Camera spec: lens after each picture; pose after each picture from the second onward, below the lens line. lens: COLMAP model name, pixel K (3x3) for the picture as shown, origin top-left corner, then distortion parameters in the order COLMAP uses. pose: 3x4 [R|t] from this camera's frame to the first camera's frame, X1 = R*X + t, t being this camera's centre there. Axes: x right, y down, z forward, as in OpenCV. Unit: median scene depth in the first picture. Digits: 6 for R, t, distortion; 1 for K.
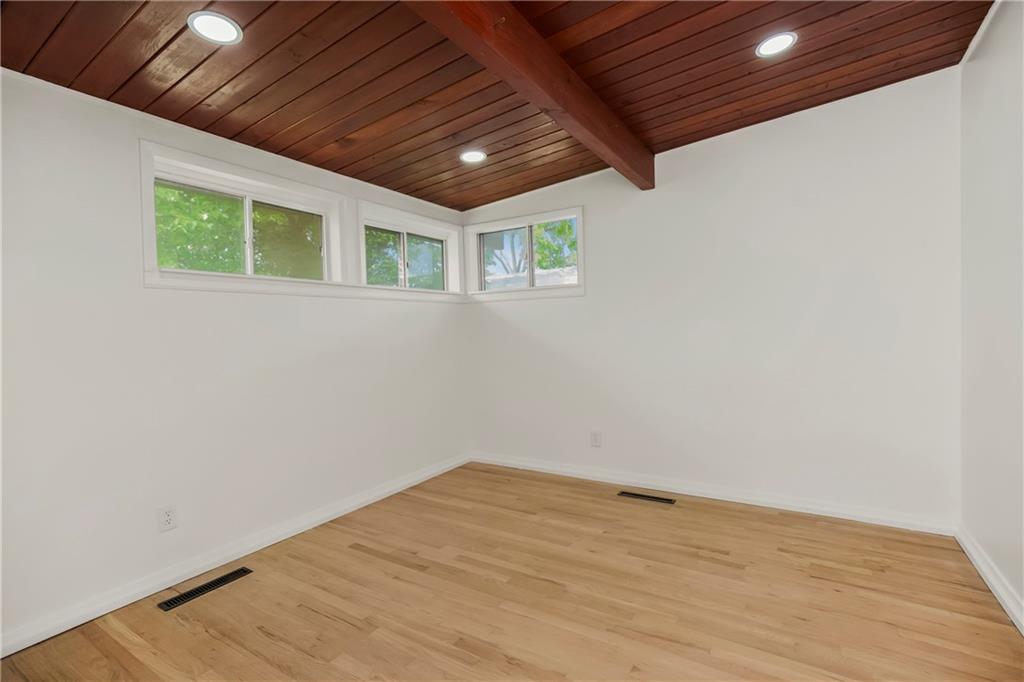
lens RADIAL K [[457.4, 0, 513.4], [0, 457.4, 334.0], [0, 0, 1]] dist [0.001888, 0.000713]
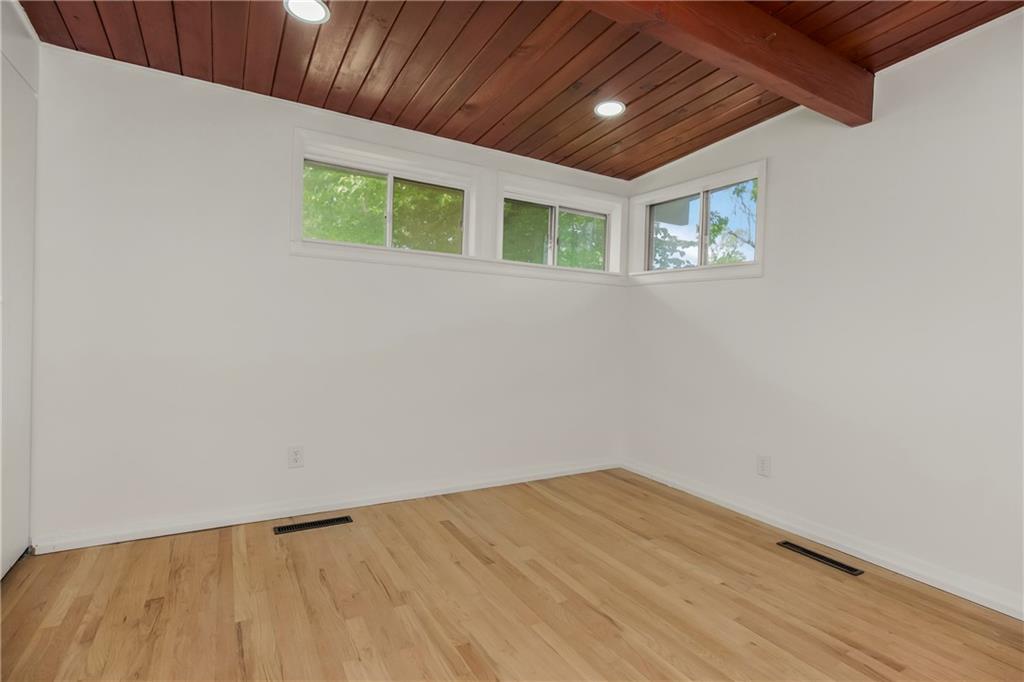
lens RADIAL K [[493.9, 0, 524.8], [0, 493.9, 328.4], [0, 0, 1]] dist [0.000658, 0.000831]
pose [[0.893117, 0.061691, -0.445573, 0.215290], [-0.064638, 0.997872, 0.008597, 0.026863], [0.445155, 0.021122, 0.895204, 0.109444]]
